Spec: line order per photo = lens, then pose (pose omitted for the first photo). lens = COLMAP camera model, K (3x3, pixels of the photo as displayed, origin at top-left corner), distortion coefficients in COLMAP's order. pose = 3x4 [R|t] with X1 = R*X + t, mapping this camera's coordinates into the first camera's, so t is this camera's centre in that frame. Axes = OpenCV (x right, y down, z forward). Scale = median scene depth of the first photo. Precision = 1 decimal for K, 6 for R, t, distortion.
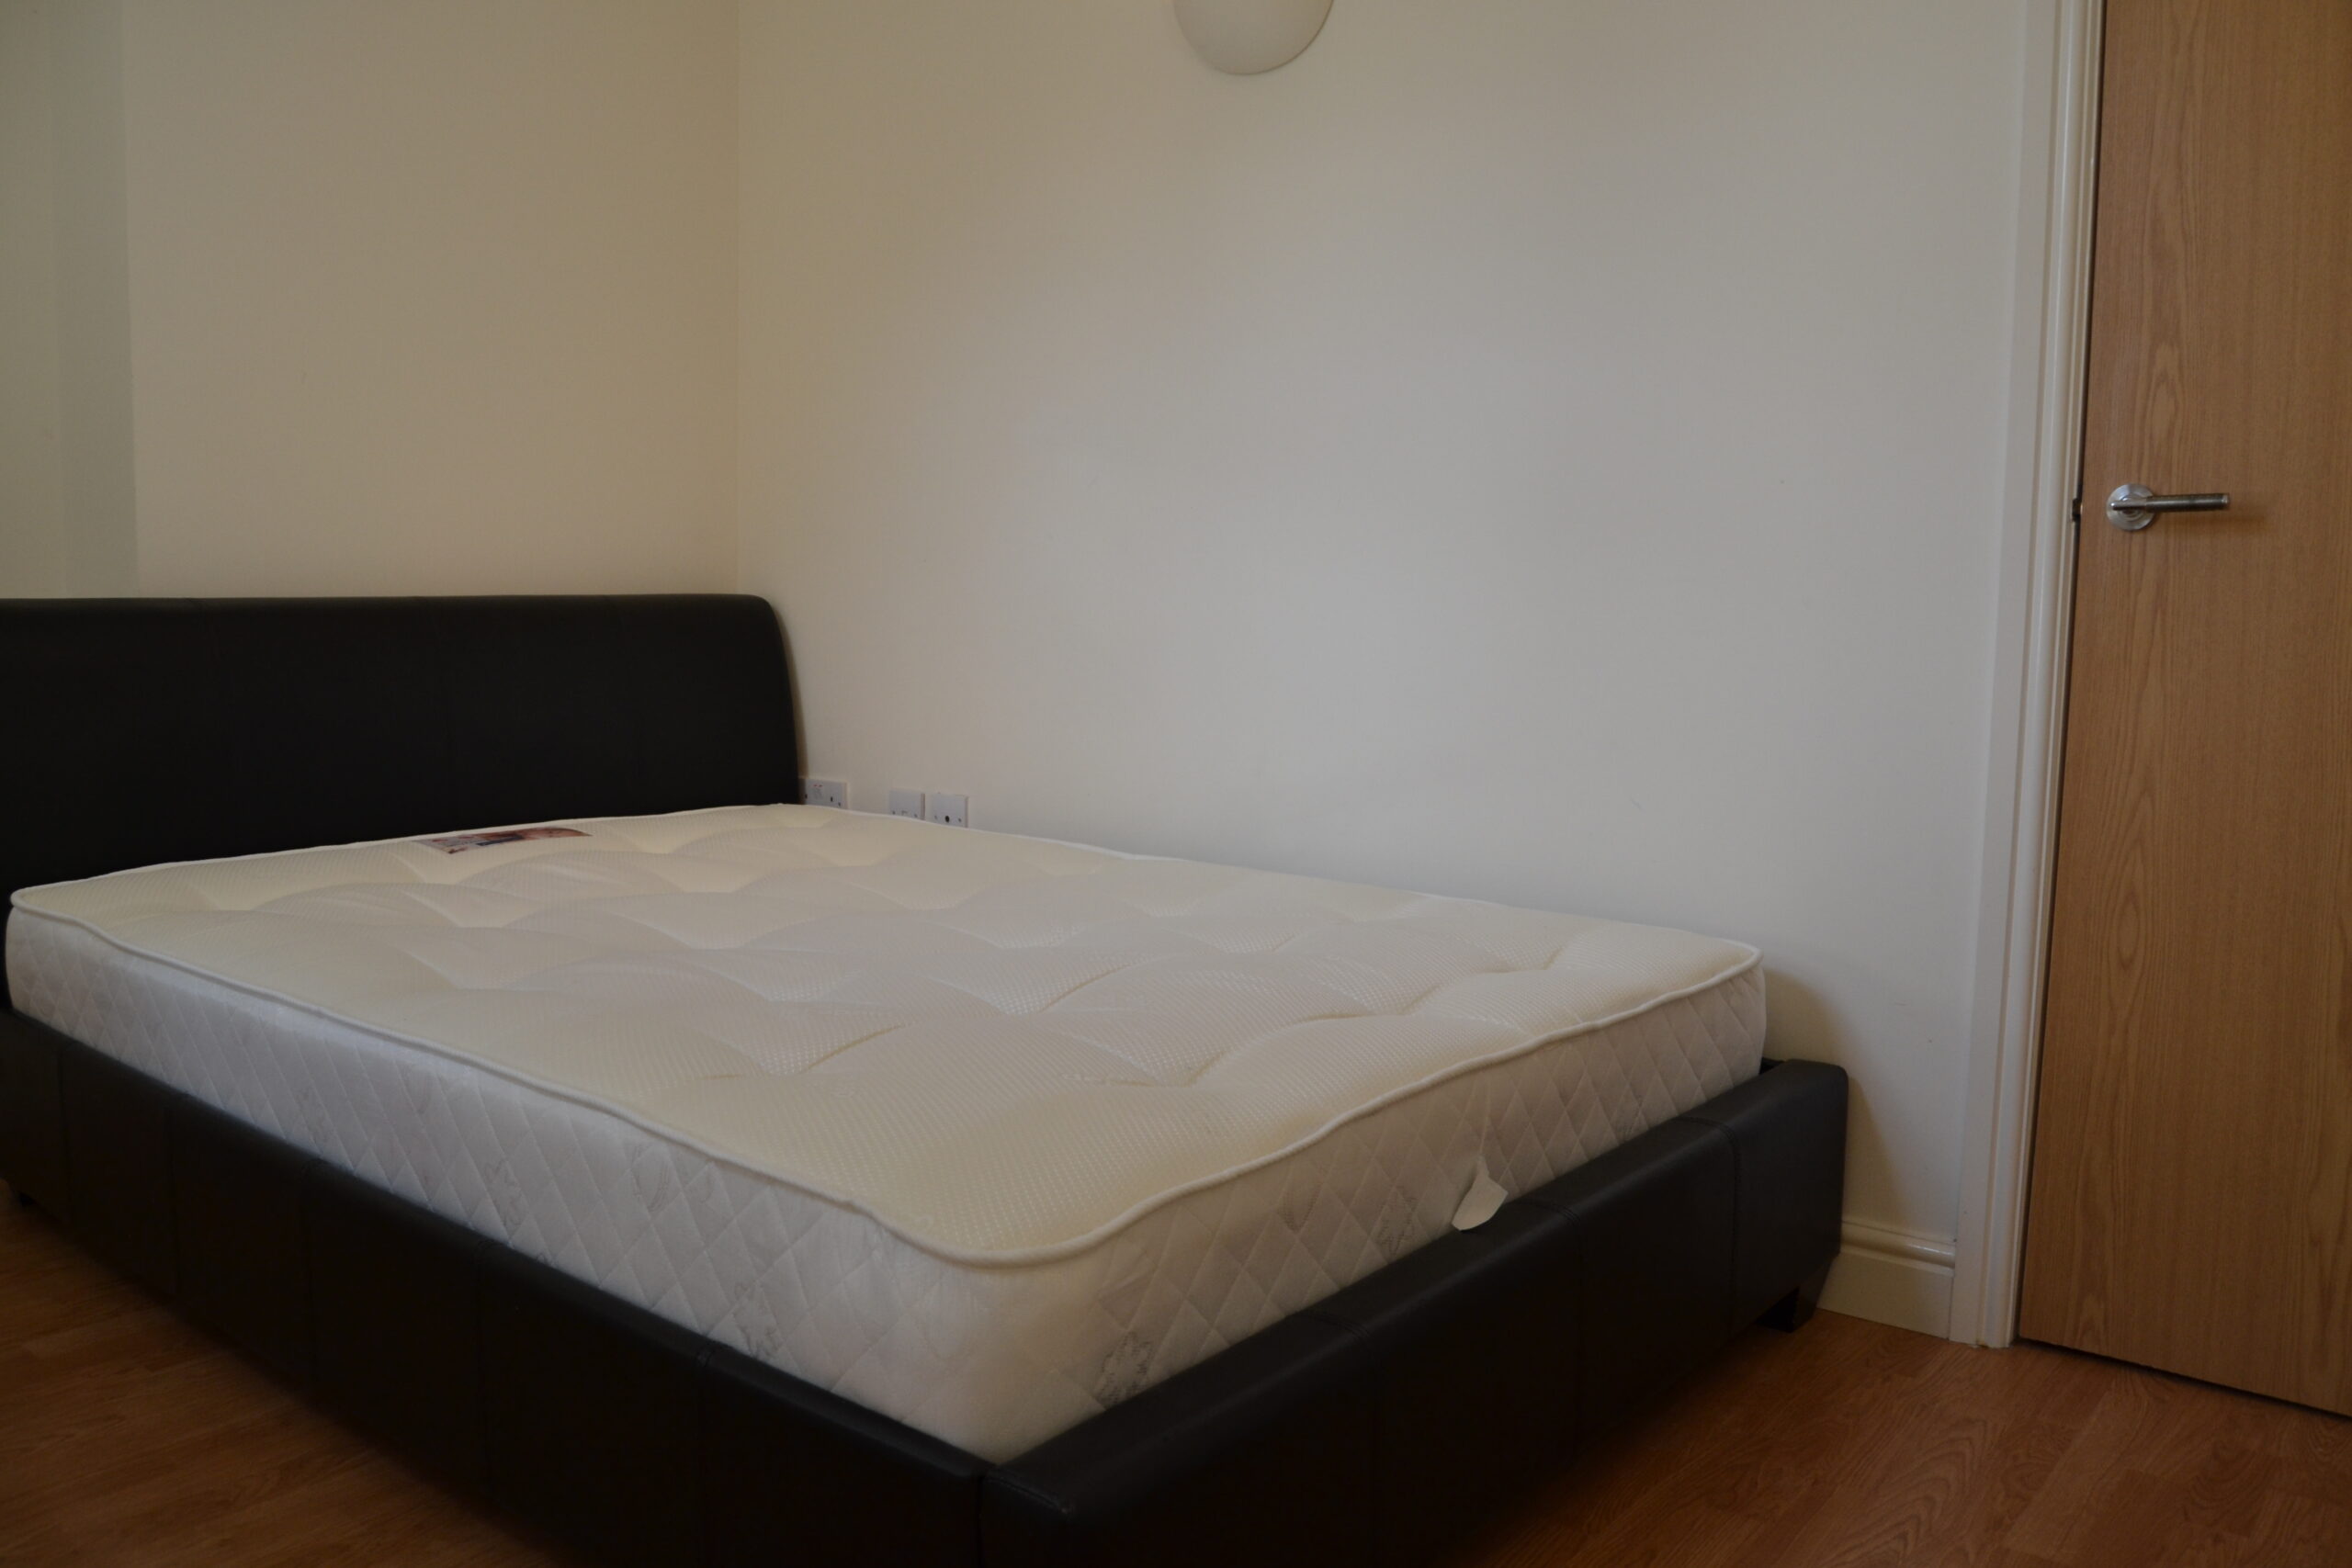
lens RADIAL K [[1850.1, 0, 1182.5], [0, 1850.1, 795.3], [0, 0, 1]] dist [-0.054931, -0.003078]
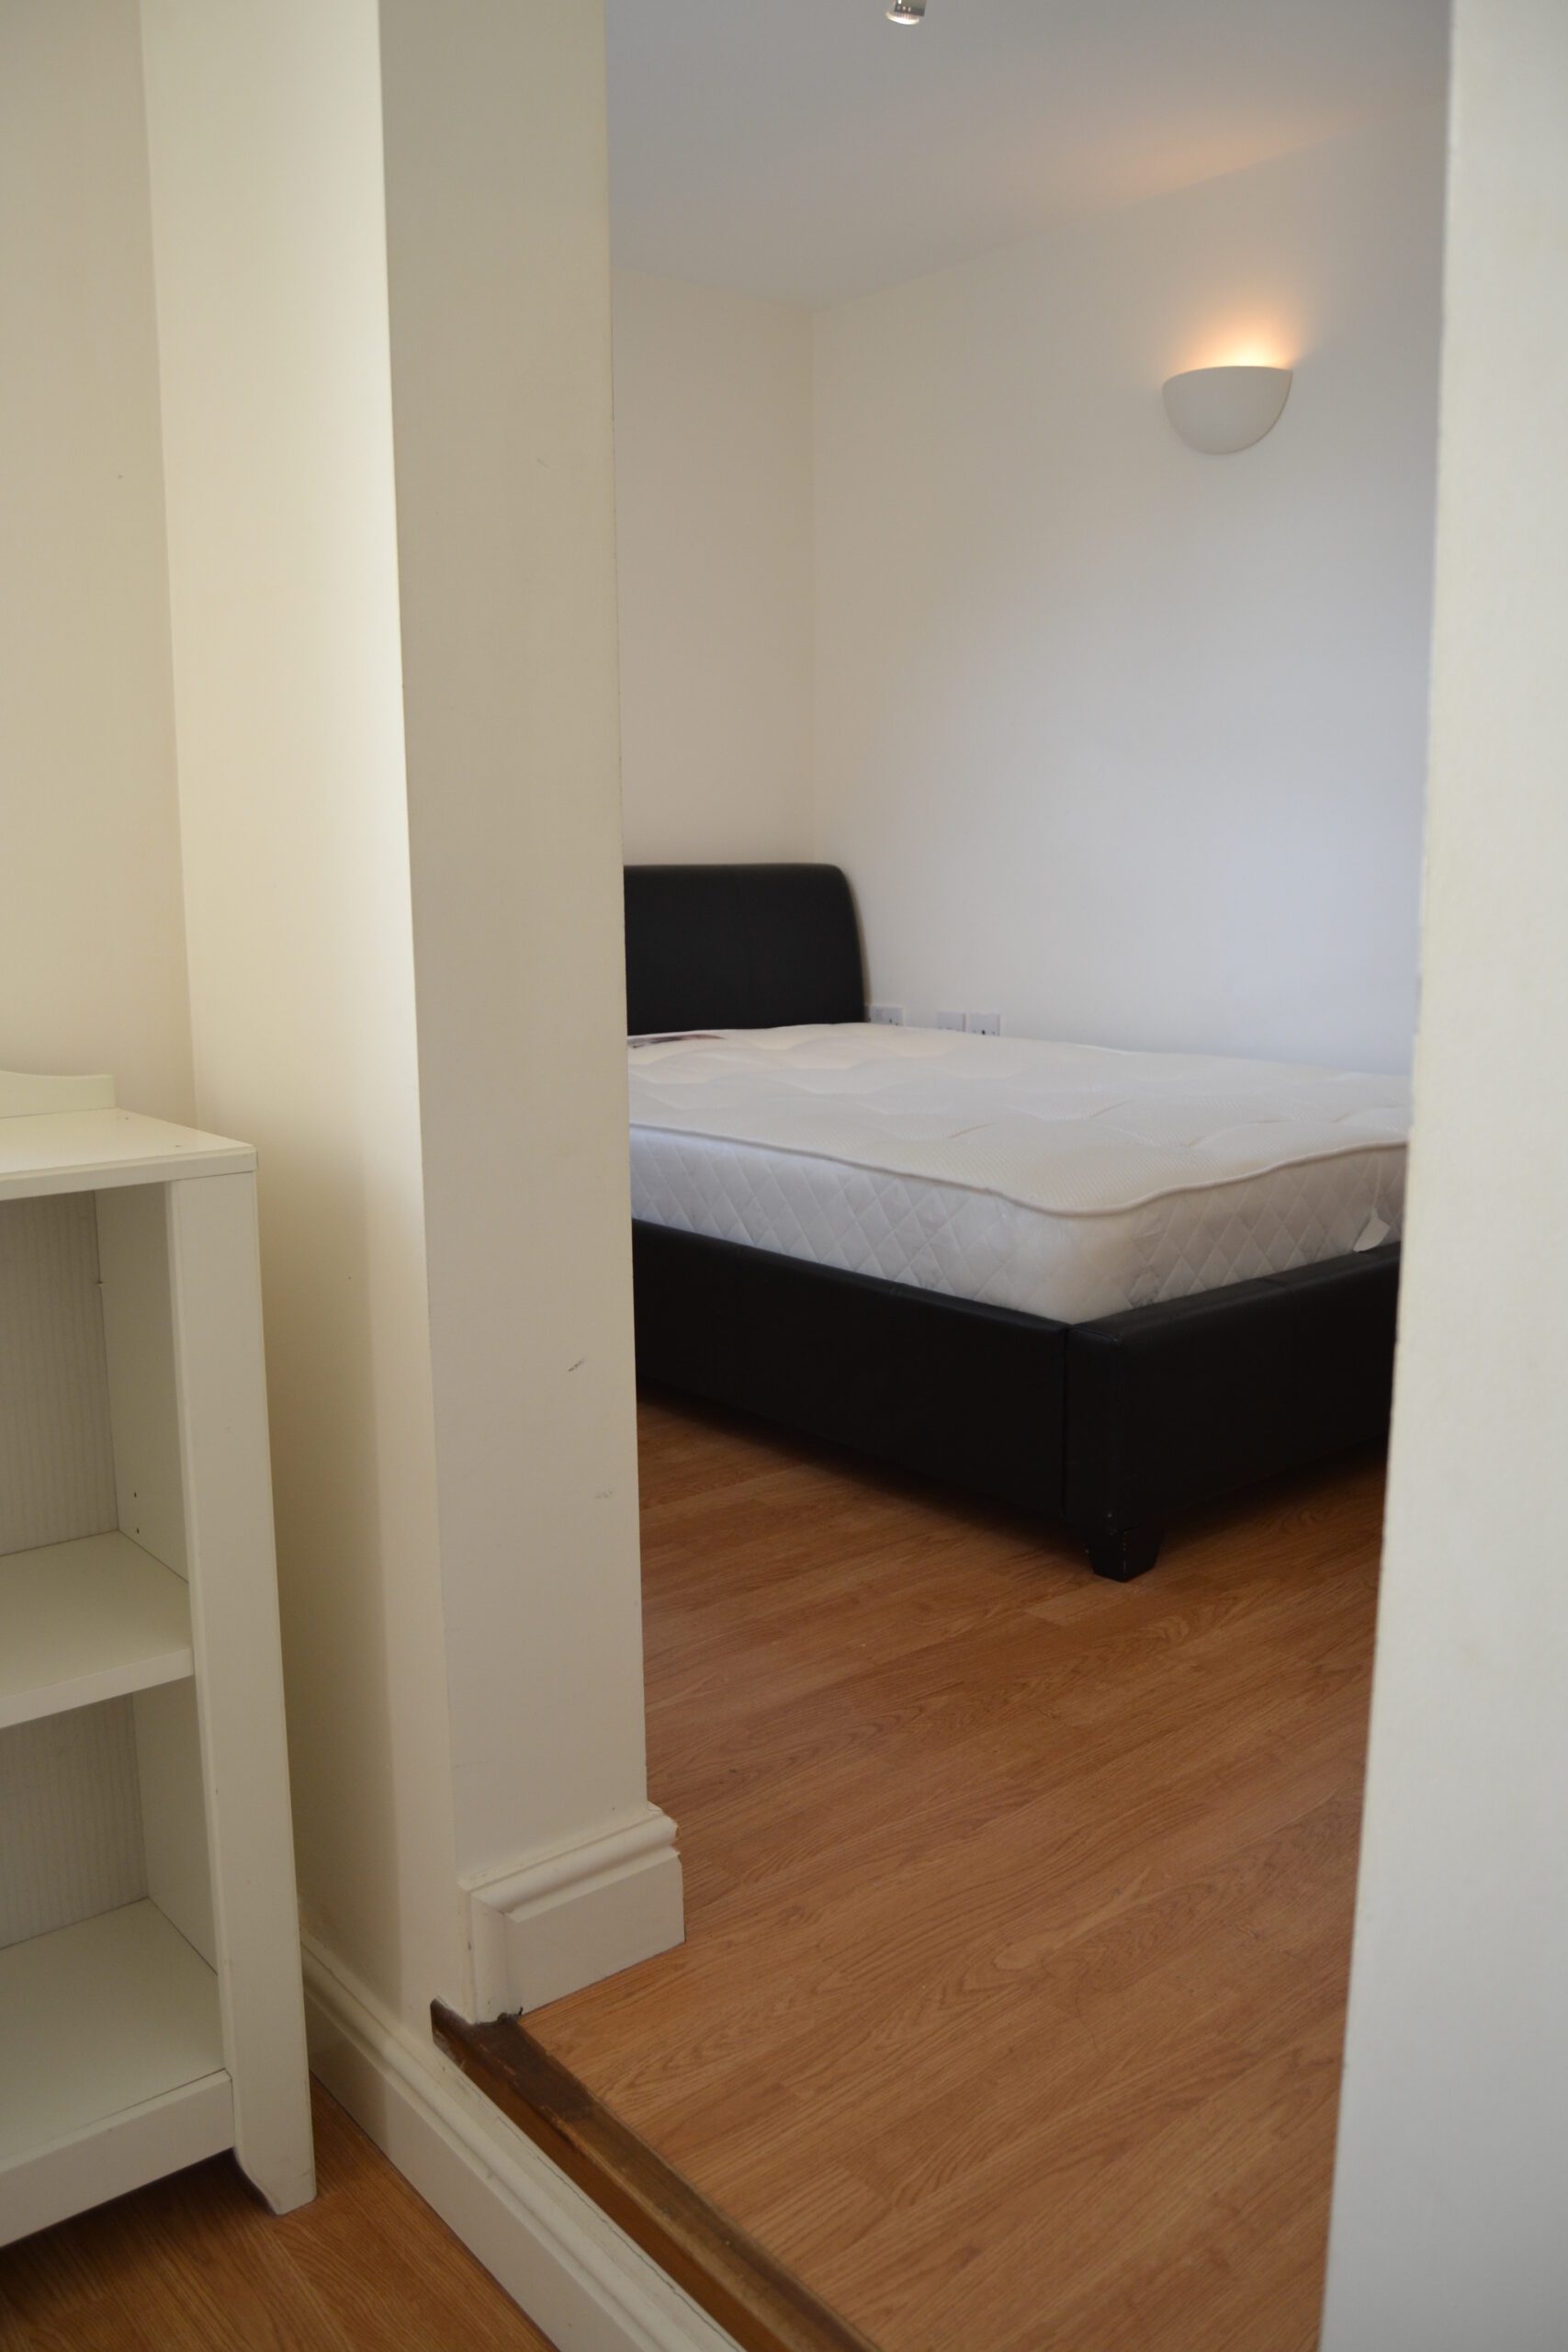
lens RADIAL K [[1850.1, 0, 769.0], [0, 1850.1, 1164.2], [0, 0, 1]] dist [-0.054931, -0.003078]
pose [[0.980271, 0.012484, -0.197262, -0.032901], [-0.004365, 0.999127, 0.041542, 0.108468], [0.197608, -0.039862, 0.979470, -0.652766]]
